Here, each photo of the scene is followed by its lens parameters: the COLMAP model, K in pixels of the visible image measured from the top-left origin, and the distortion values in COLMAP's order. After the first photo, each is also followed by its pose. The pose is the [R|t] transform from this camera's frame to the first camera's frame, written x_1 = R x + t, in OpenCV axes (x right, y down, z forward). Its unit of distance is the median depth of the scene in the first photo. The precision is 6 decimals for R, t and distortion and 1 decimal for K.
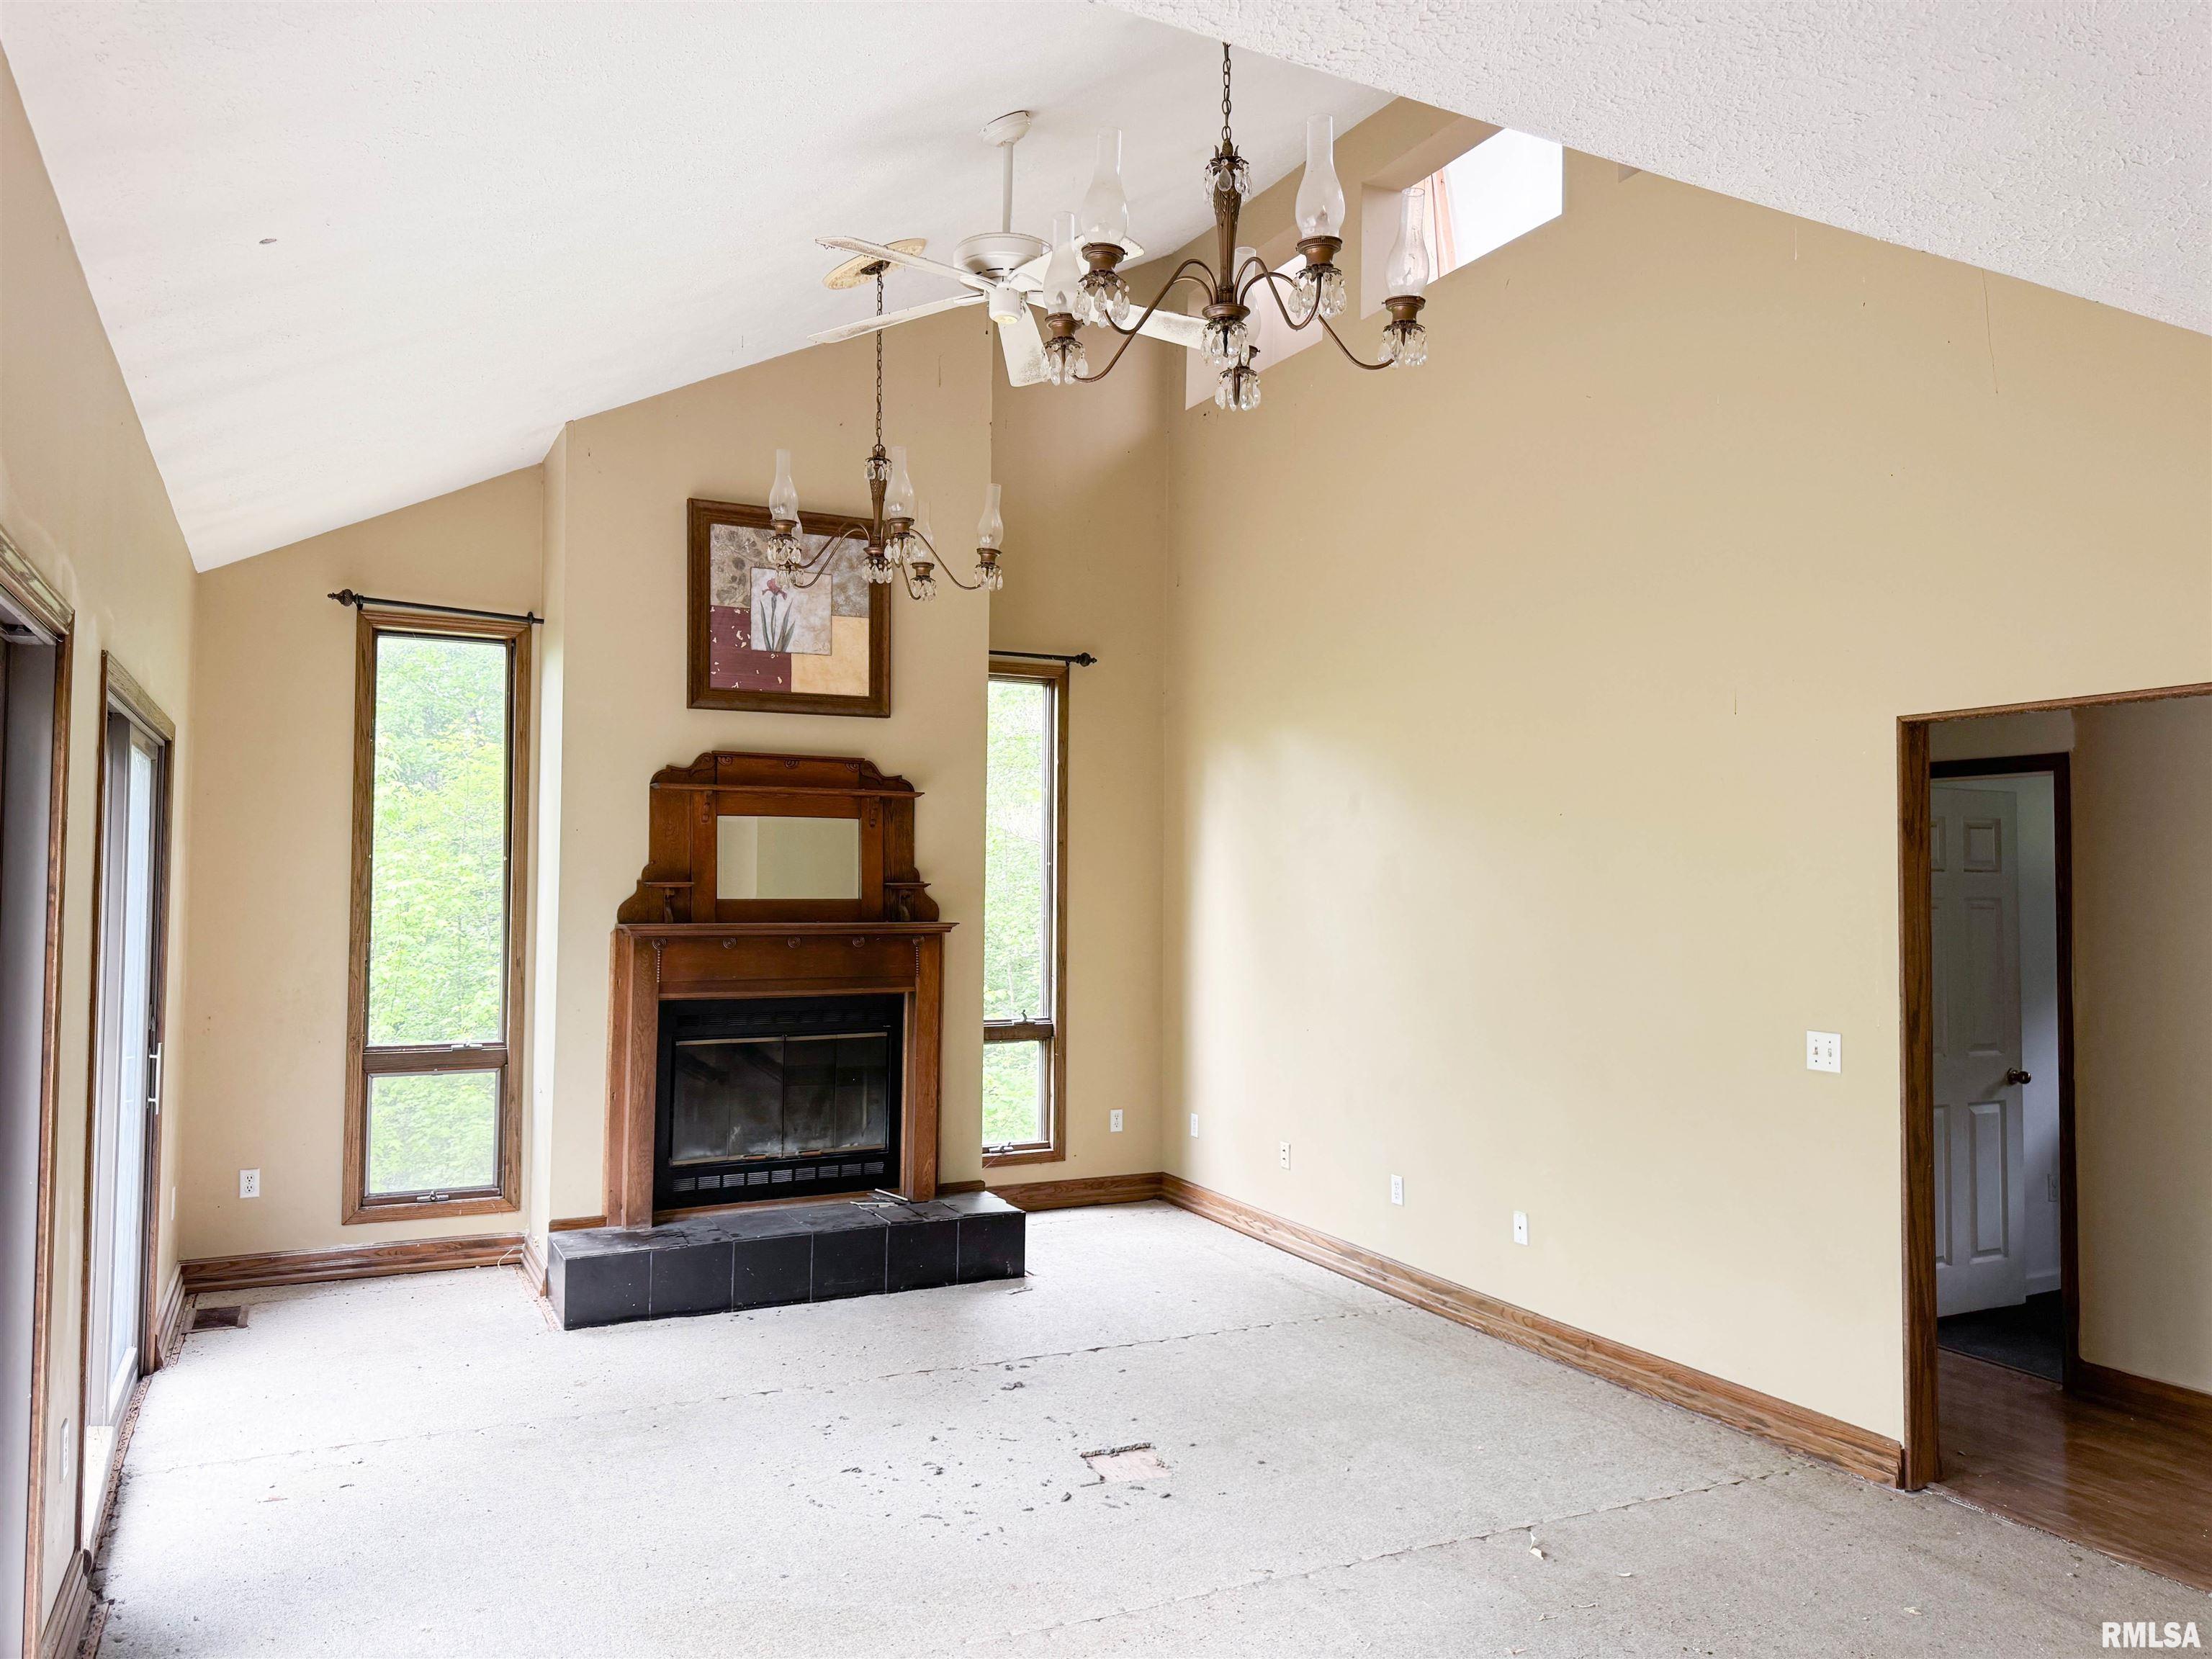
lens RADIAL K [[1562.2, 0, 1101.5], [0, 1562.2, 823.8], [0, 0, 1]] dist [0.129248, -0.195983]
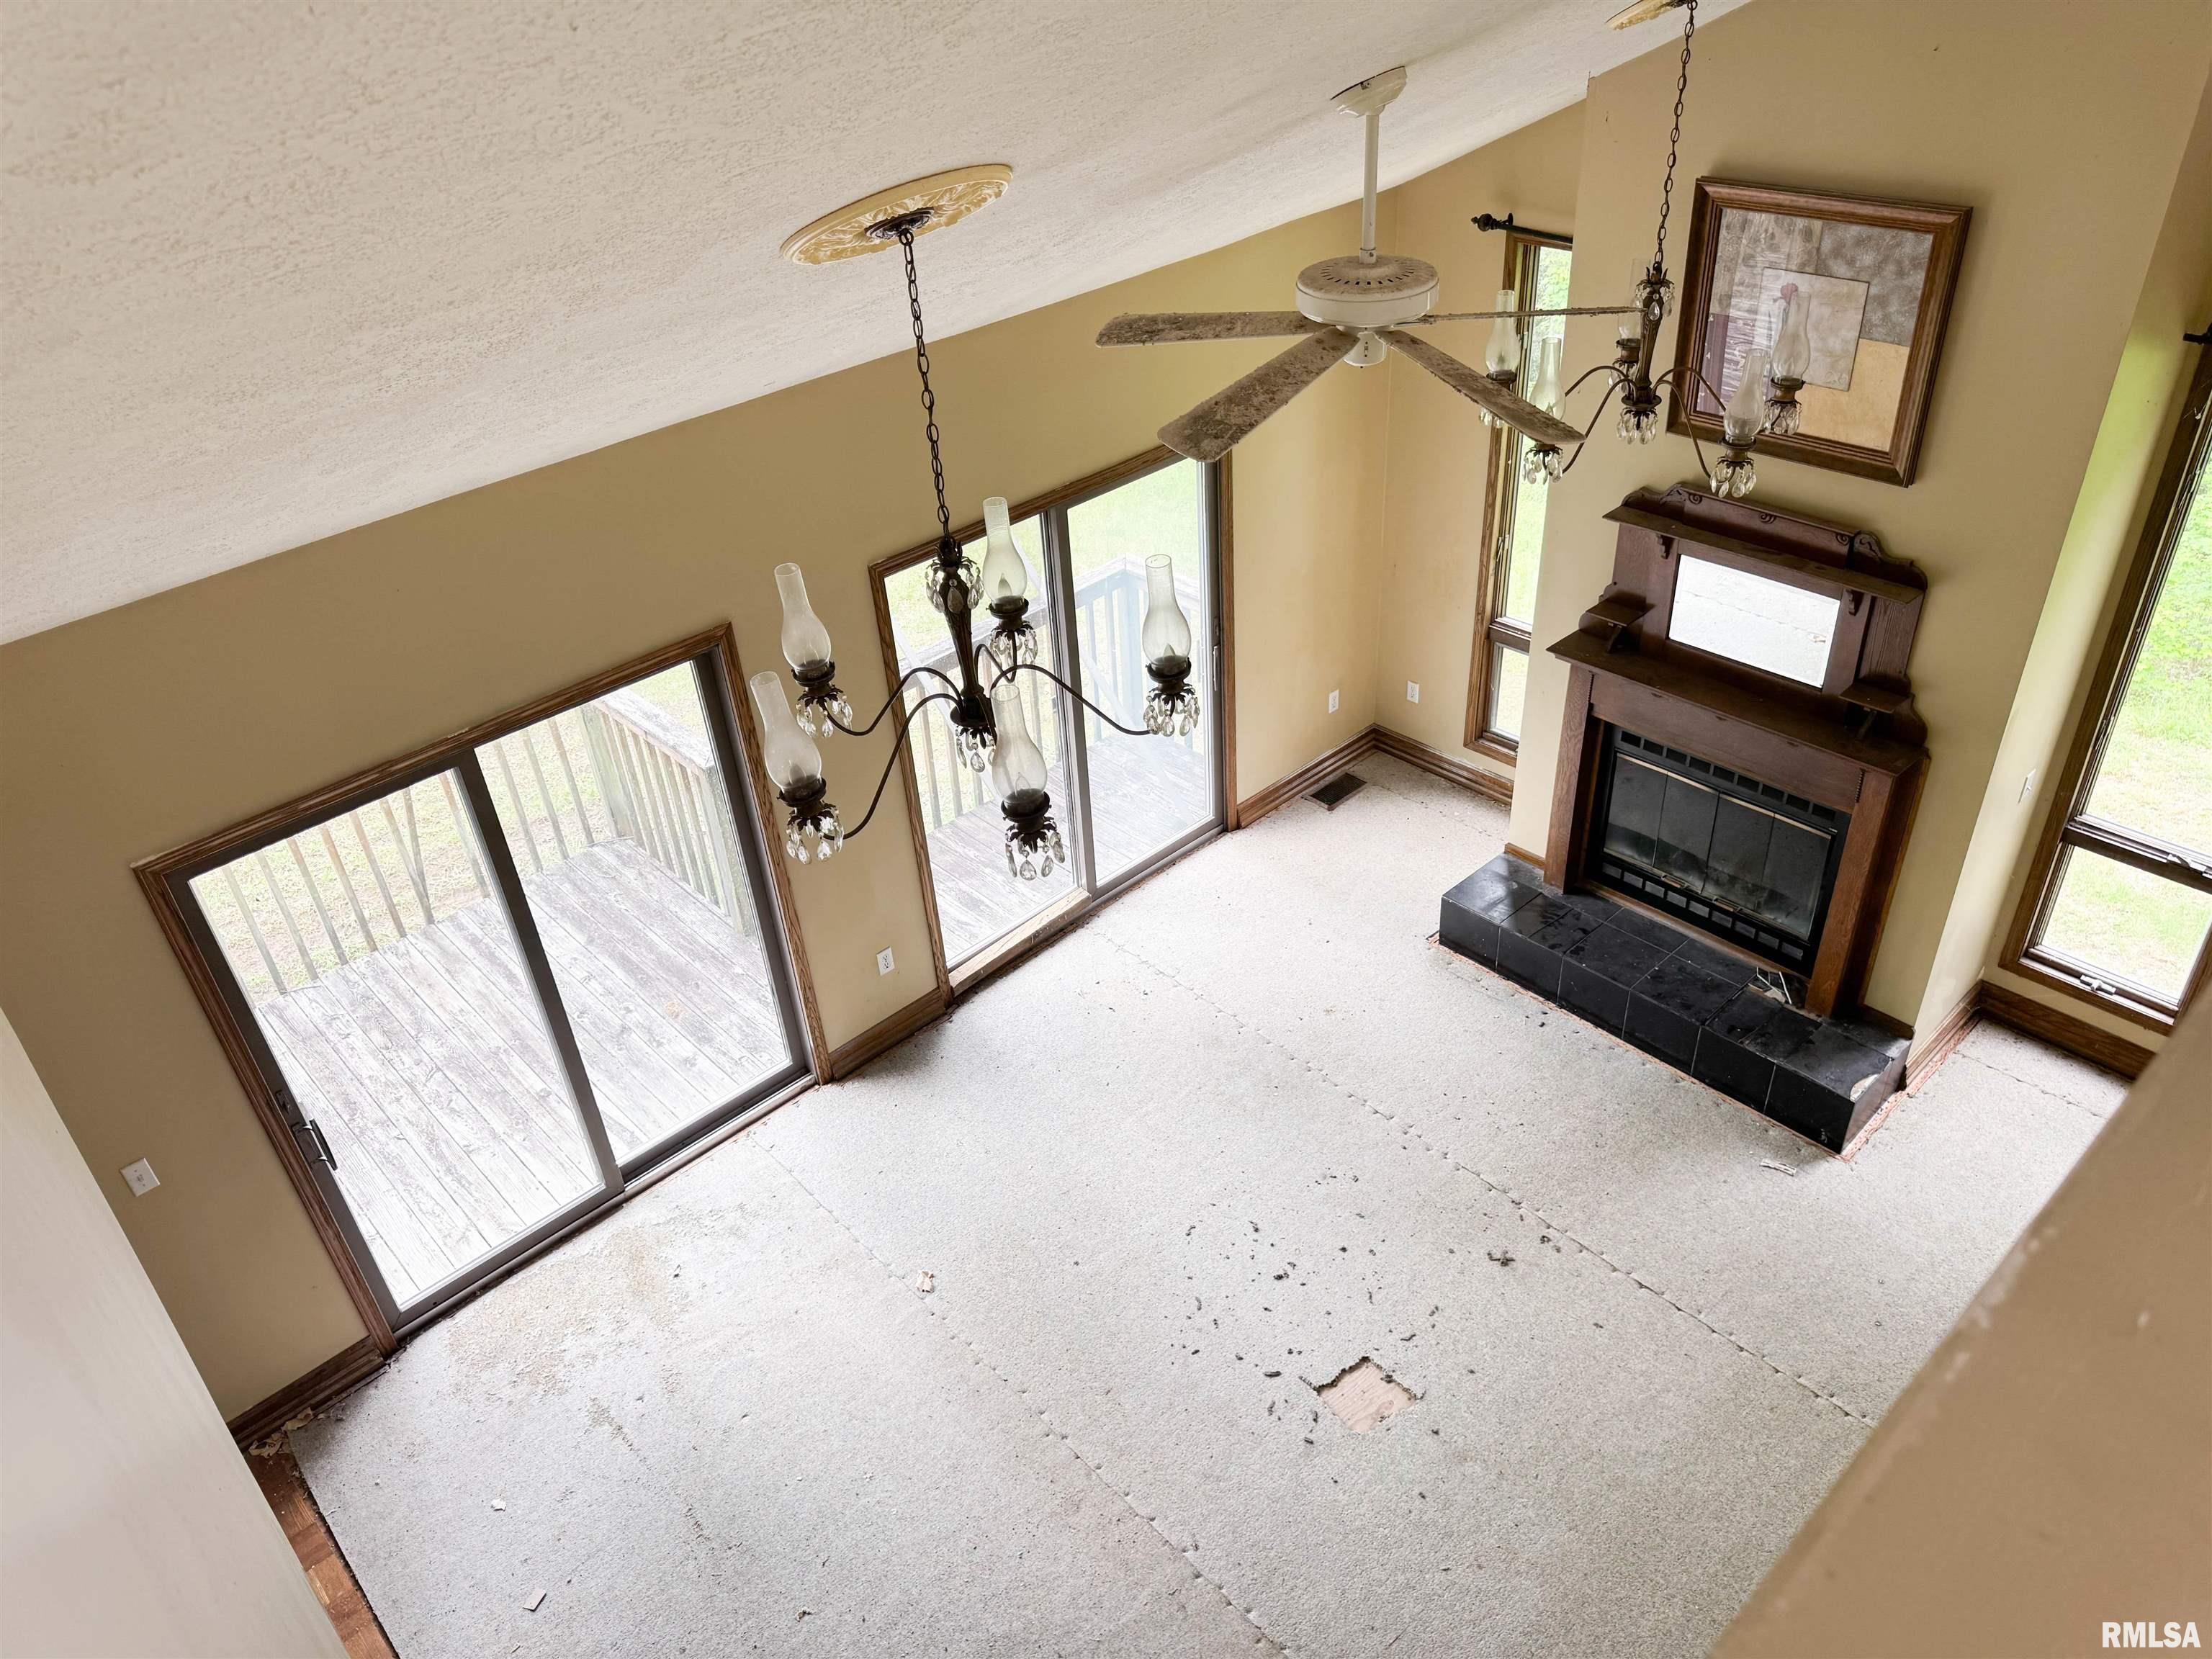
lens RADIAL K [[1562.2, 0, 1101.5], [0, 1562.2, 823.8], [0, 0, 1]] dist [0.129248, -0.195983]
pose [[0.277454, 0.518359, -0.808903, 0.466794], [0.104353, 0.820718, 0.561723, -0.415287], [0.955055, -0.240263, 0.173619, 0.490130]]
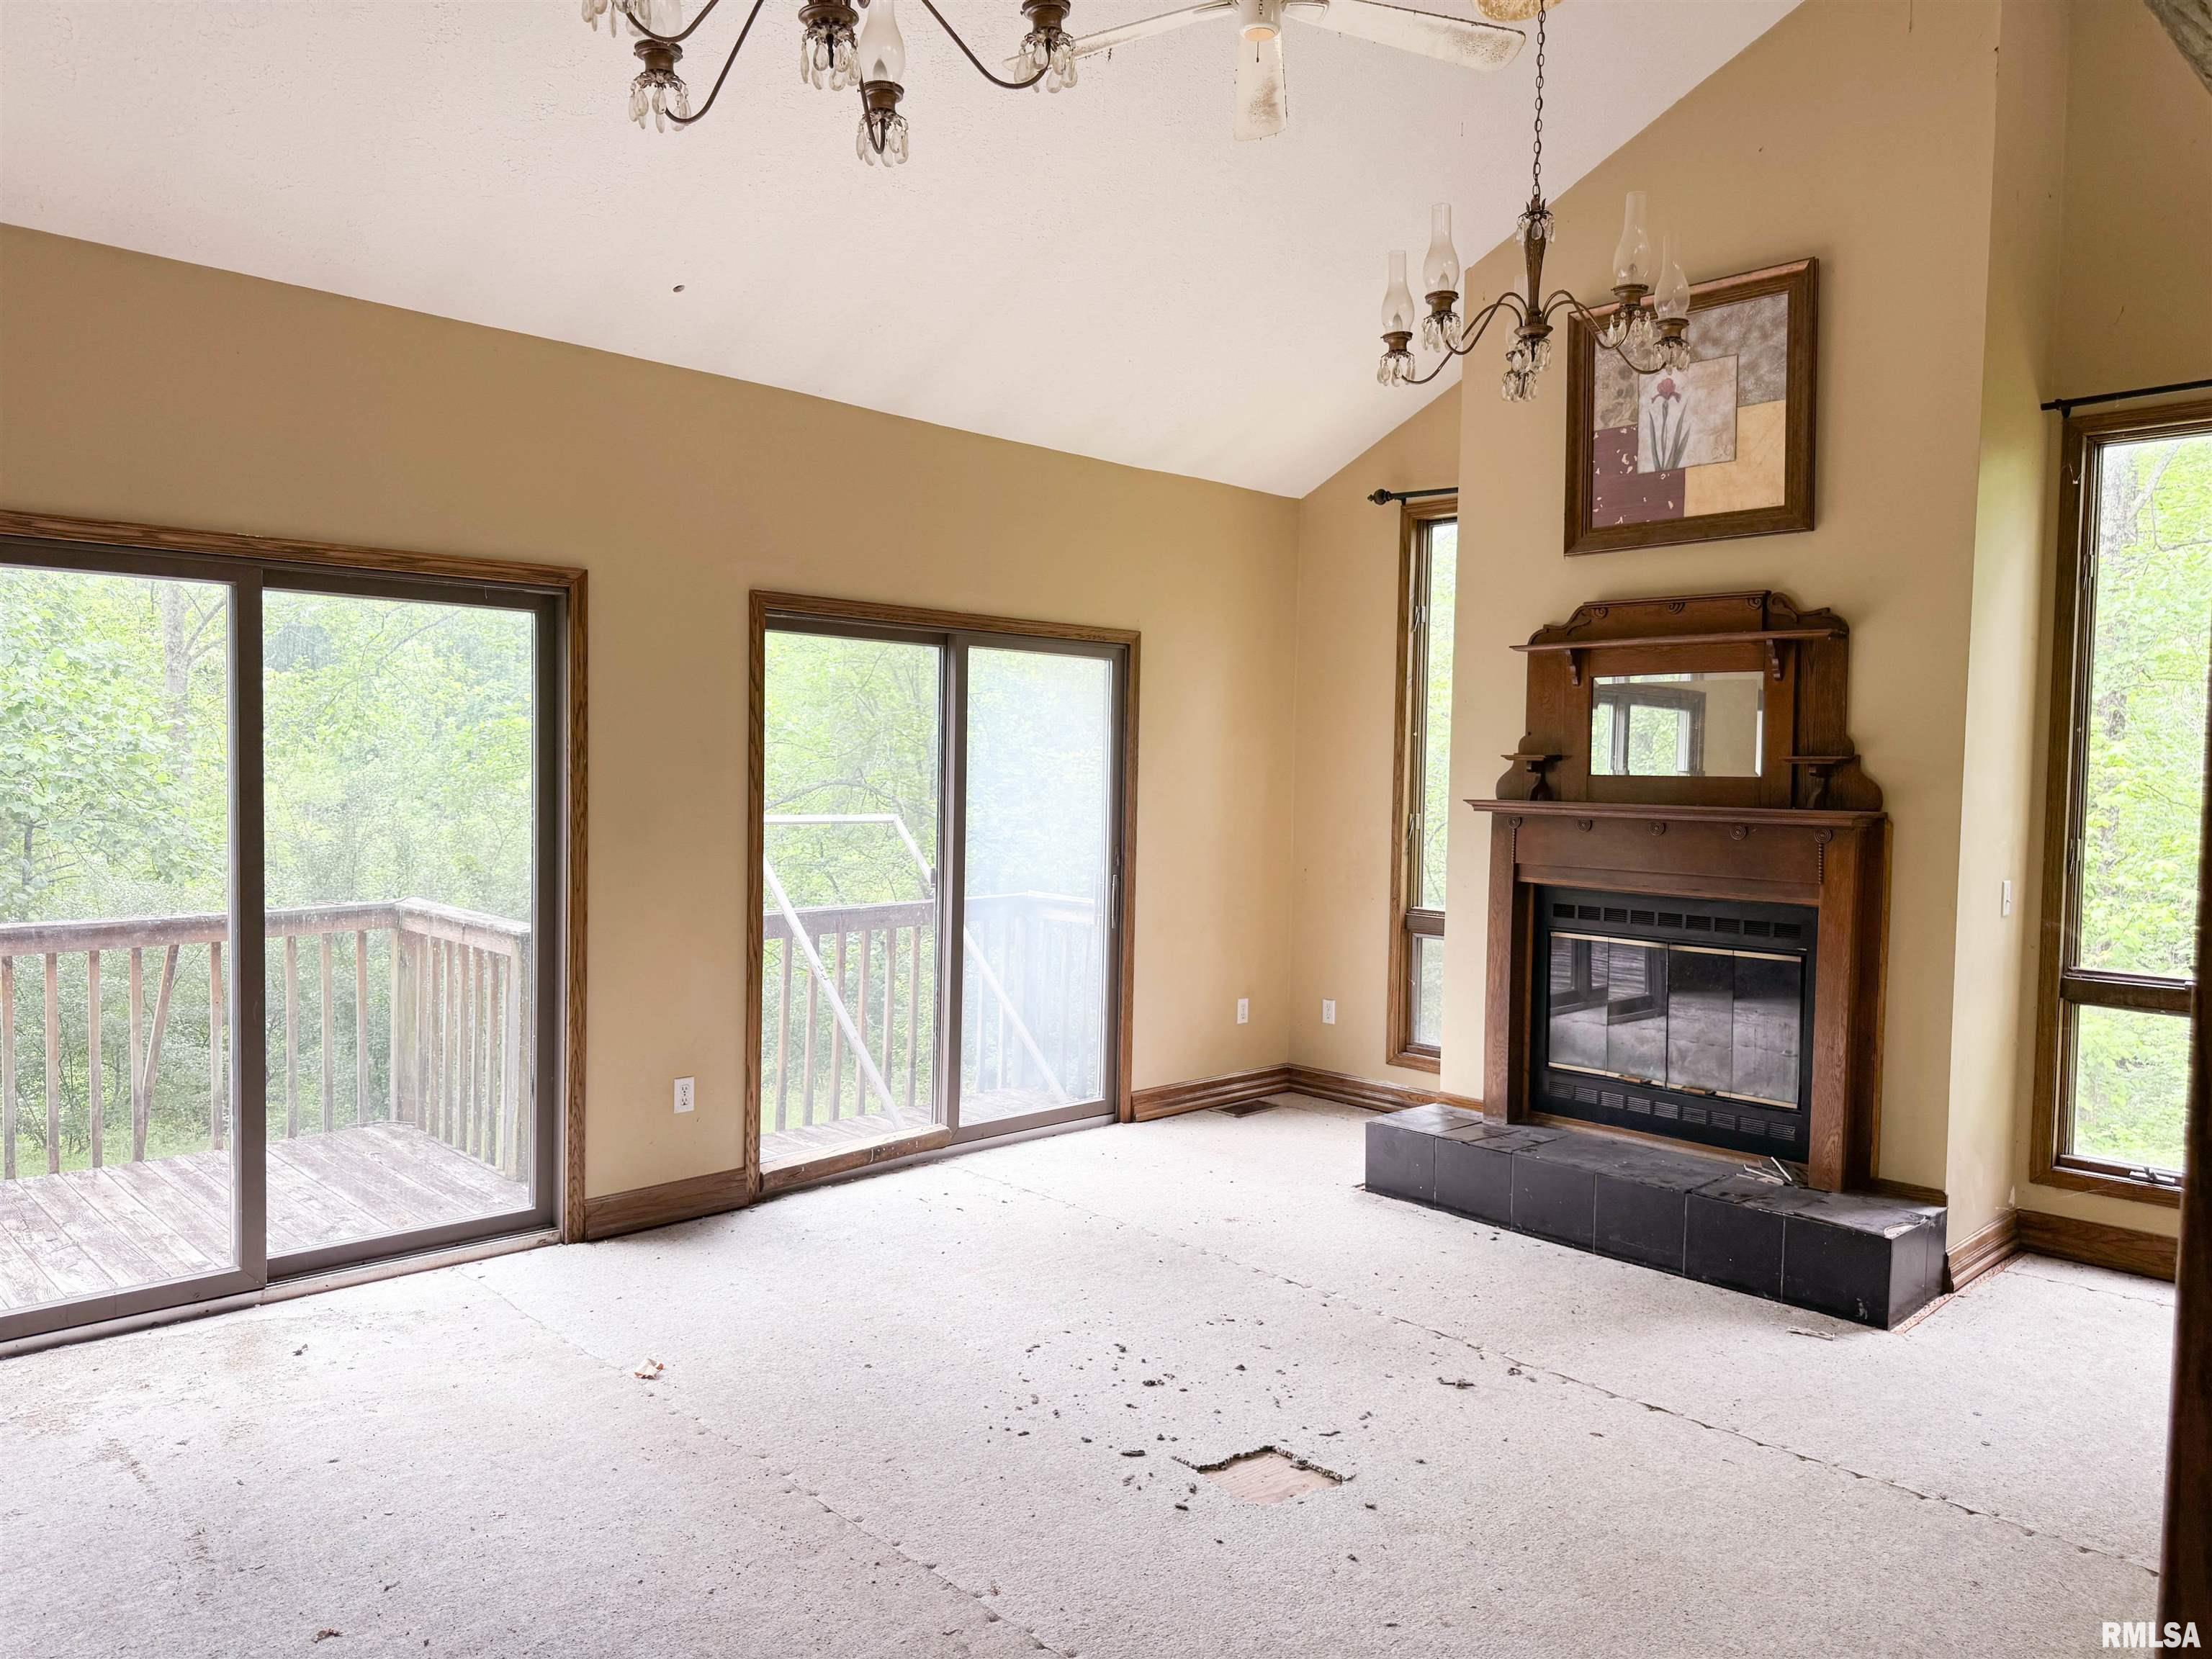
lens RADIAL K [[1560.0, 0, 1098.5], [0, 1560.0, 823.4], [0, 0, 1]] dist [0.066876, -0.076079]
pose [[0.297447, 0.032100, -0.954198, 0.493922], [0.021512, 0.998956, 0.040312, 0.034085], [0.954496, -0.032518, 0.296446, 0.479798]]
